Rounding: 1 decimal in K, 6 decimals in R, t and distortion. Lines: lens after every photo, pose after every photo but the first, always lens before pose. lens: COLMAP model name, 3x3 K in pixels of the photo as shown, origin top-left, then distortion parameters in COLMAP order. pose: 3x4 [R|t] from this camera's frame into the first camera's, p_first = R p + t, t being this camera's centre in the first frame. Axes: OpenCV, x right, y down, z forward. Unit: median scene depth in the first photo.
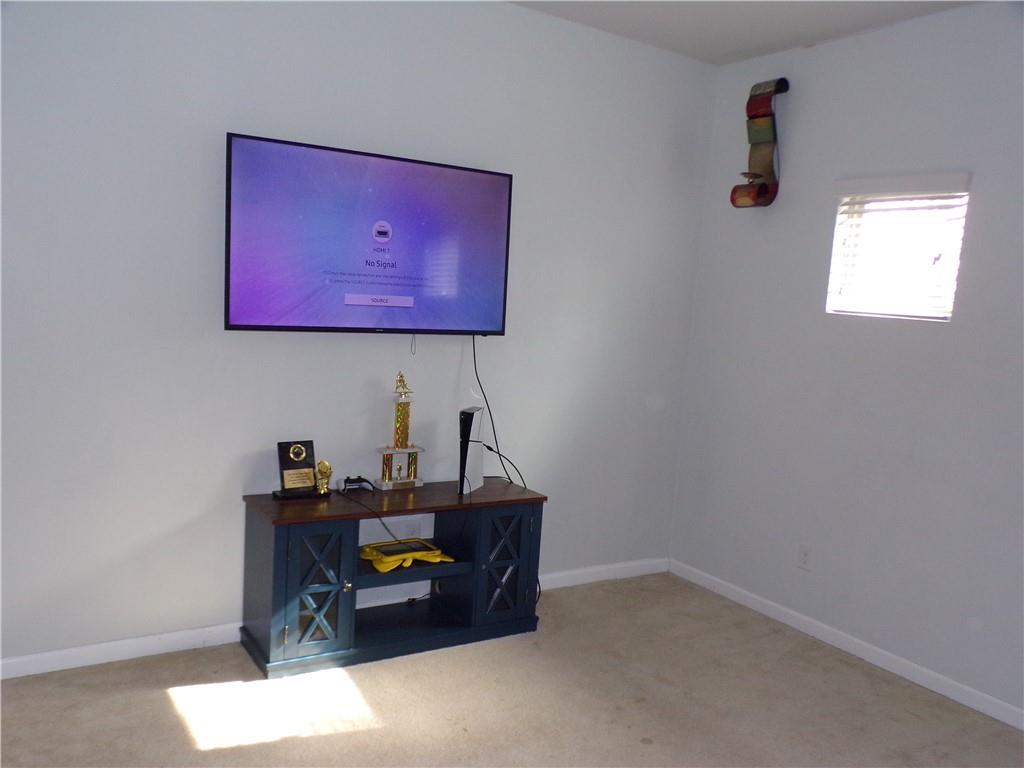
lens RADIAL K [[848.8, 0, 512.0], [0, 848.8, 384.0], [0, 0, 1]] dist [-0.011502, -0.003385]
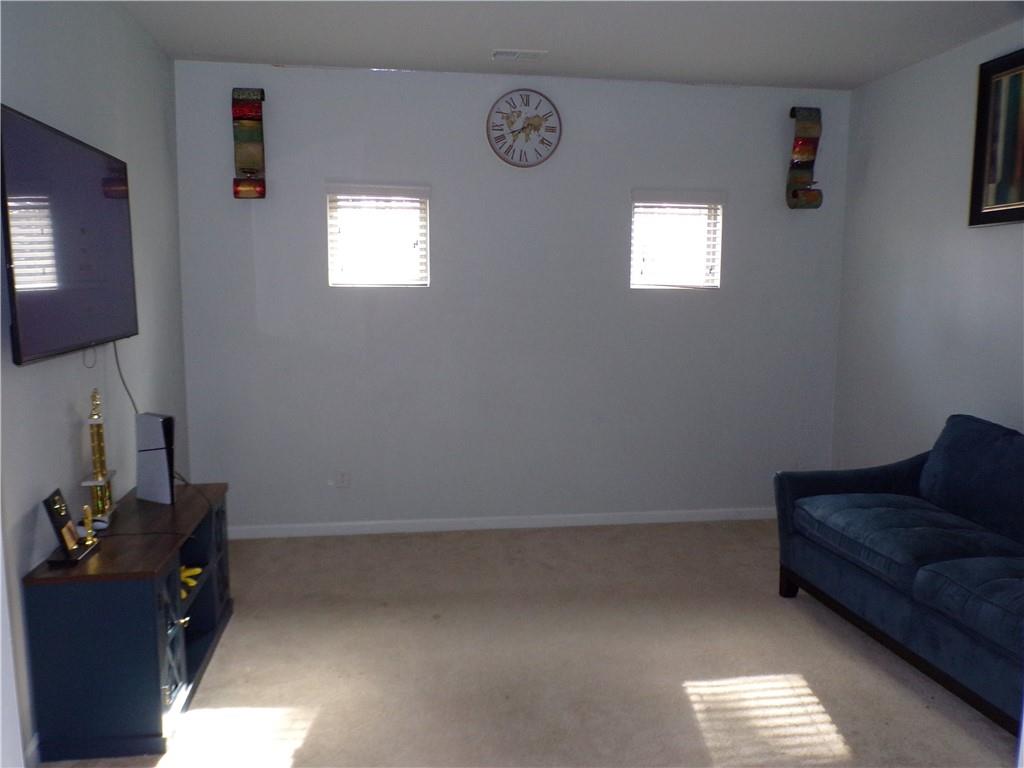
lens RADIAL K [[834.8, 0, 512.0], [0, 834.8, 384.0], [0, 0, 1]] dist [-0.000360, 0.004283]
pose [[0.392458, -0.166499, 0.904574, -0.684944], [0.124891, 0.984017, 0.126936, -0.065890], [-0.911251, 0.063156, 0.406980, 0.251963]]
